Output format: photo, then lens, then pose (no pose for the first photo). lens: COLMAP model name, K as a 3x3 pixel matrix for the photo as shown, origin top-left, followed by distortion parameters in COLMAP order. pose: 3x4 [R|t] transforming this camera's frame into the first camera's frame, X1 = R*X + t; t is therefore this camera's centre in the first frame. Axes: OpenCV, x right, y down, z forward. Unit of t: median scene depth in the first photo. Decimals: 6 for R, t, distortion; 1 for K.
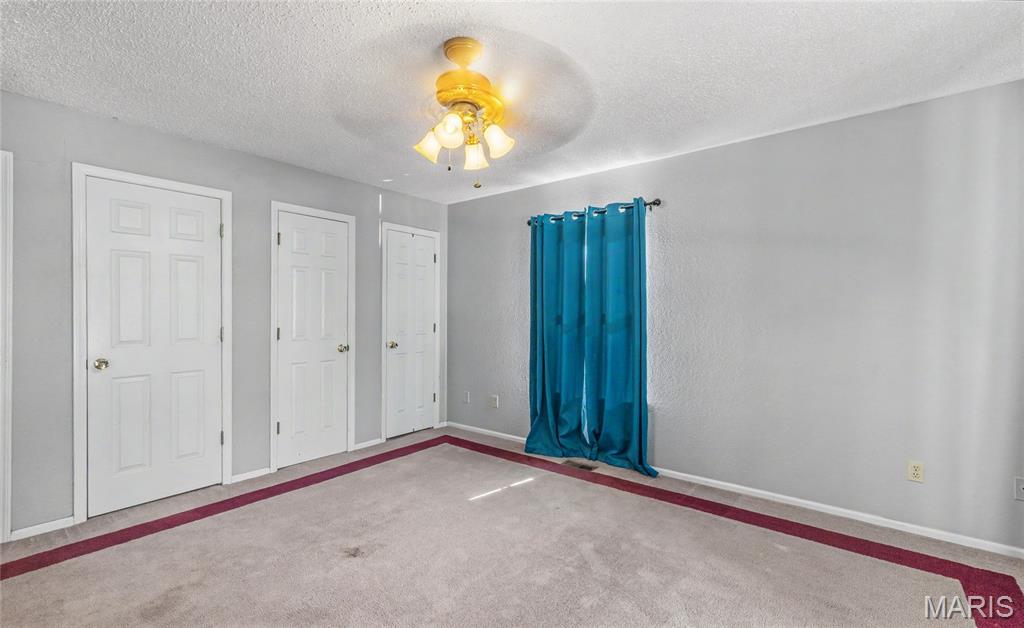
lens RADIAL K [[456.3, 0, 515.9], [0, 456.3, 319.5], [0, 0, 1]] dist [-0.002293, -0.000705]
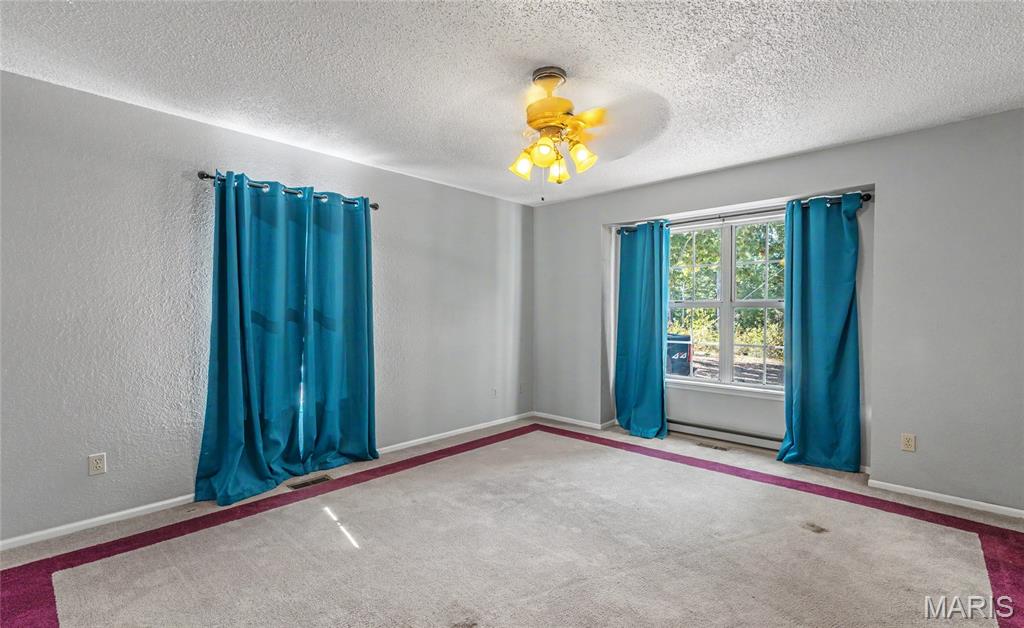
lens RADIAL K [[456.3, 0, 512.7], [0, 456.3, 314.7], [0, 0, 1]] dist [-0.002293, -0.000705]
pose [[0.071327, -0.017045, 0.997307, -0.749266], [0.005315, 0.999846, 0.016709, -0.014717], [-0.997439, 0.004109, 0.071407, 0.589076]]
